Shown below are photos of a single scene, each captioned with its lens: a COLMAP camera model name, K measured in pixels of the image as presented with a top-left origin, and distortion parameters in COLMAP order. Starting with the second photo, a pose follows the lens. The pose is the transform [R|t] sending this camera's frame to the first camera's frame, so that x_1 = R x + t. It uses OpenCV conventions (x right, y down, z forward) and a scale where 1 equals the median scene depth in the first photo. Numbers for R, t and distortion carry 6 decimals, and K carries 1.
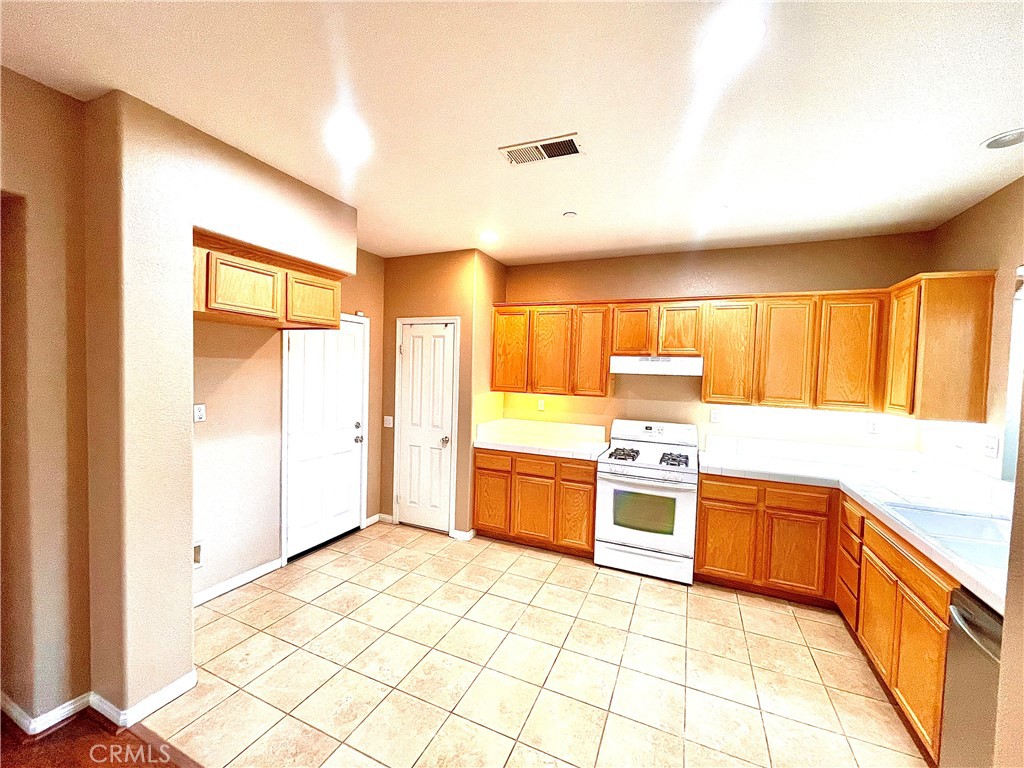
lens RADIAL K [[411.4, 0, 513.3], [0, 411.4, 383.4], [0, 0, 1]] dist [0.001176, 0.000616]
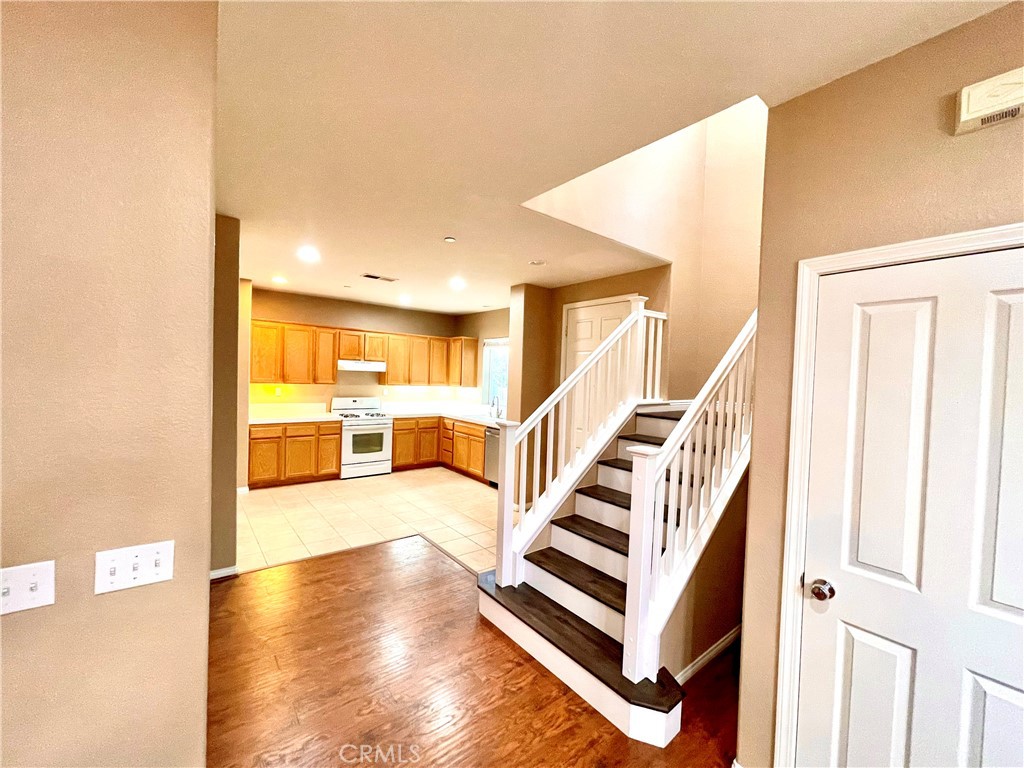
lens RADIAL K [[411.4, 0, 513.9], [0, 411.4, 386.0], [0, 0, 1]] dist [0.001176, 0.000616]
pose [[0.457101, -0.035242, 0.888716, -1.008336], [0.007777, 0.999335, 0.035628, -0.014650], [-0.889381, -0.009374, 0.457071, -0.449303]]
